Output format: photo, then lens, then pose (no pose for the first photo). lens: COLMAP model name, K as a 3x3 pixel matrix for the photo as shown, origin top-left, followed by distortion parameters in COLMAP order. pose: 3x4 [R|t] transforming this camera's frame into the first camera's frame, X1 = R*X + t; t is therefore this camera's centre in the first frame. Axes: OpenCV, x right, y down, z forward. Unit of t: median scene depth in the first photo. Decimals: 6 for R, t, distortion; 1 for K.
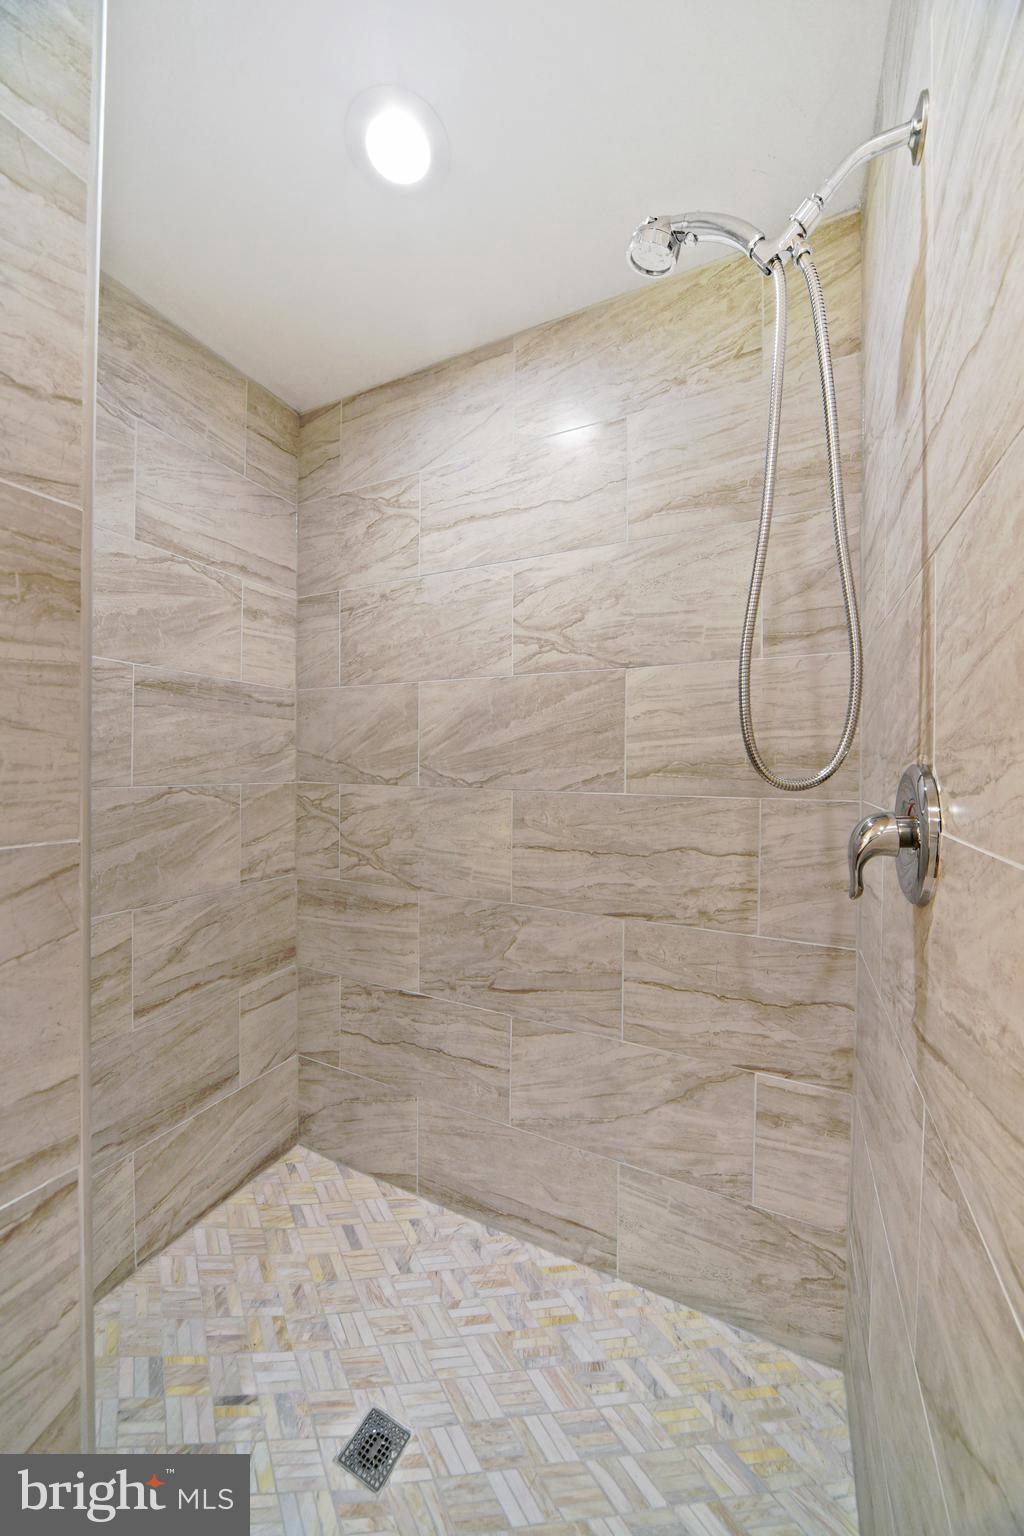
lens RADIAL K [[533.0, 0, 512.3], [0, 533.0, 763.4], [0, 0, 1]] dist [-0.015751, 0.000442]
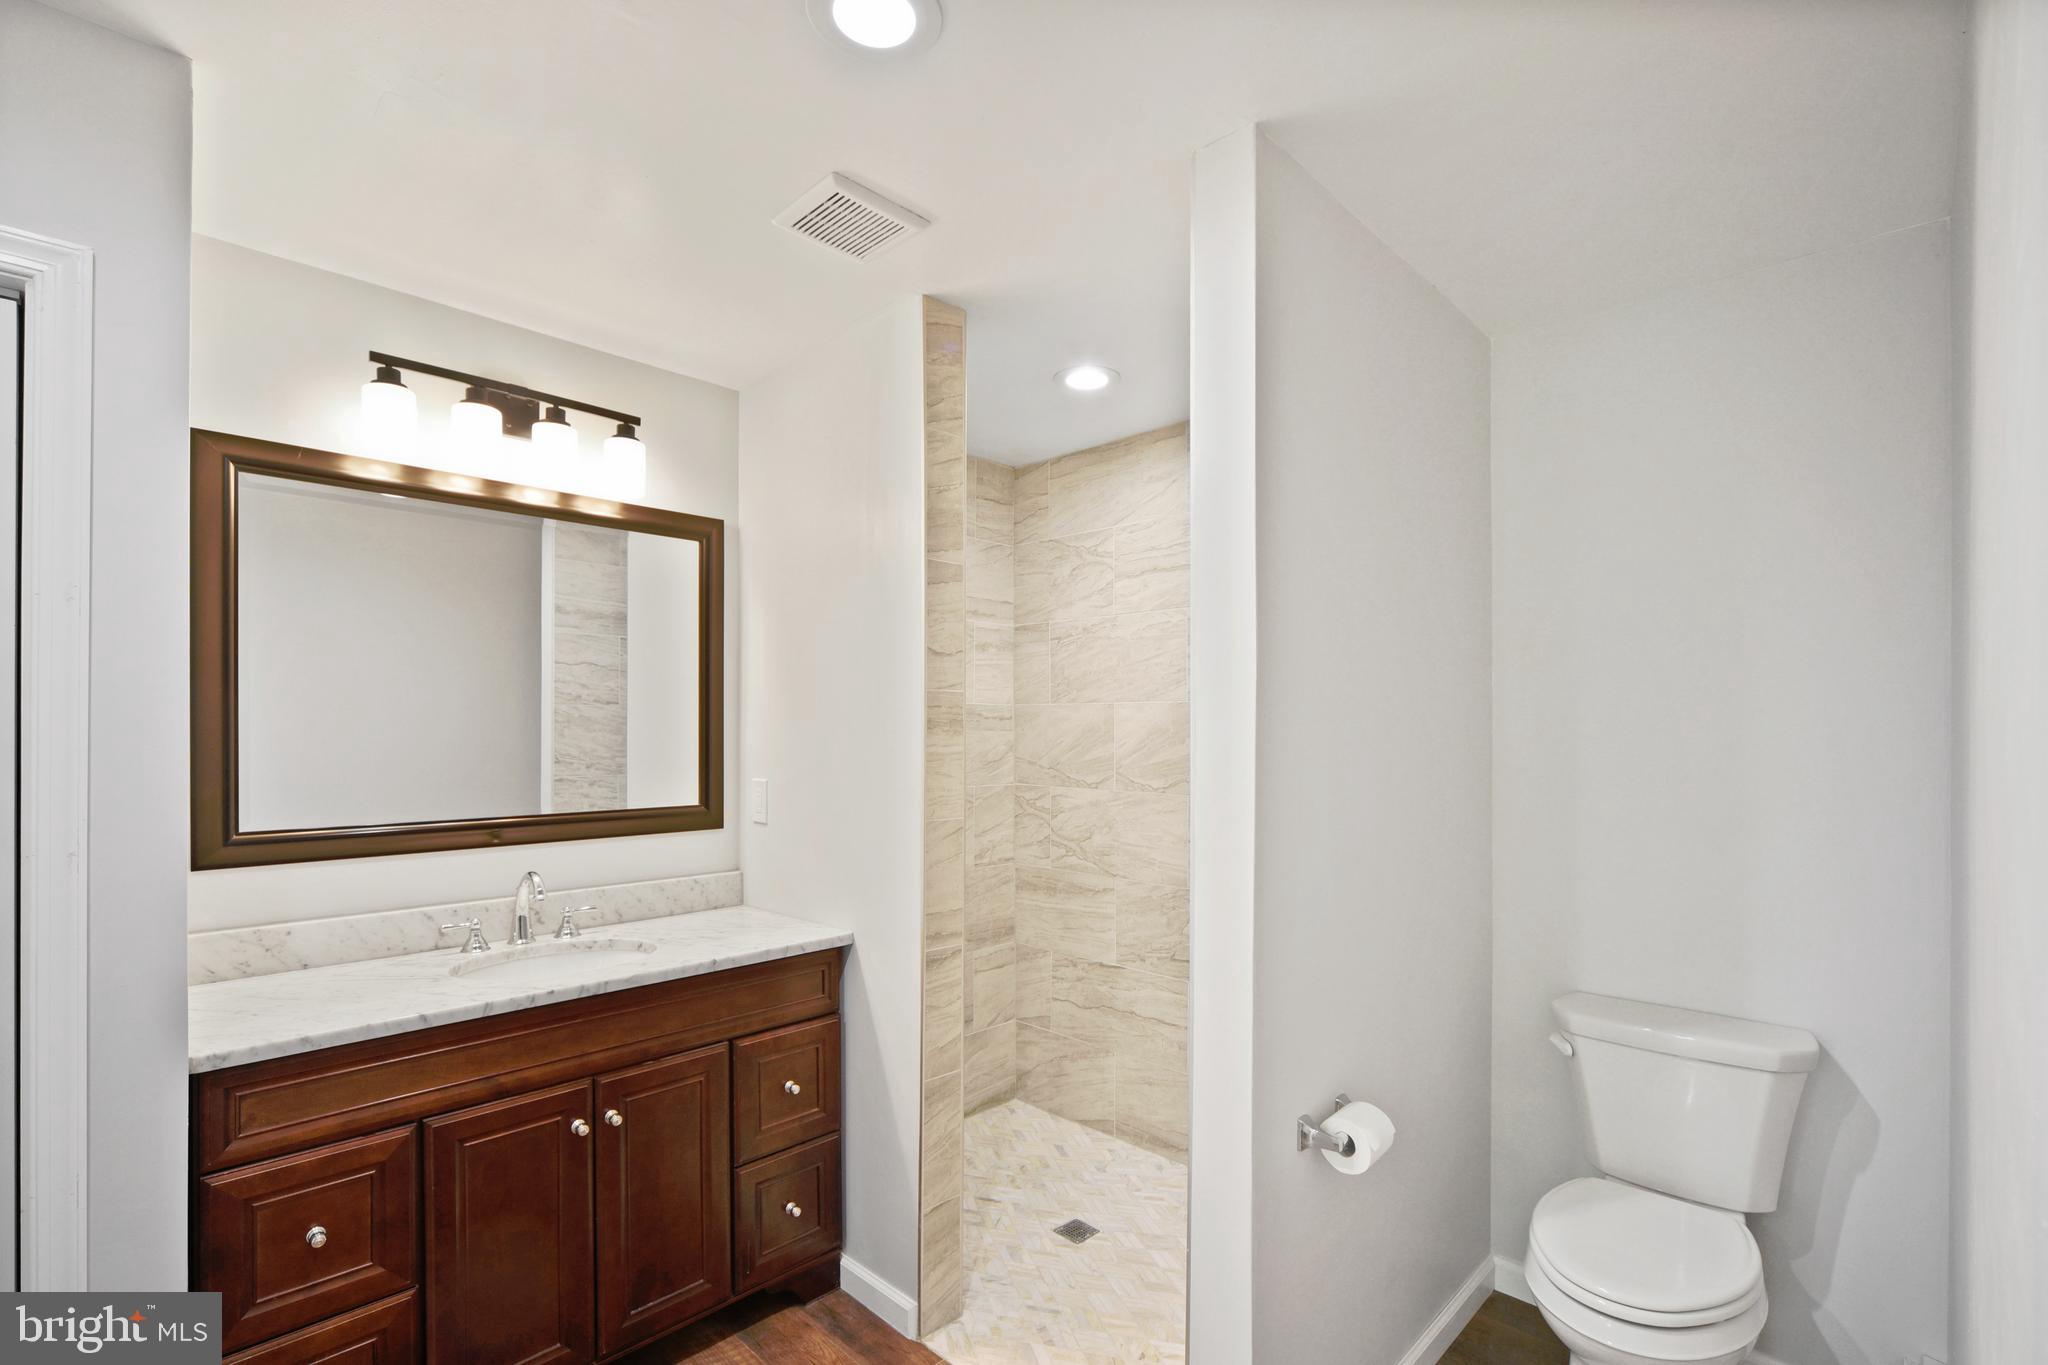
lens RADIAL K [[924.2, 0, 1022.0], [0, 924.2, 732.3], [0, 0, 1]] dist [-0.013706, 0.000437]
pose [[0.947164, -0.005672, -0.320699, 0.278037], [0.005180, 0.999984, -0.002388, -0.078625], [0.320707, 0.000600, 0.947178, -0.977958]]
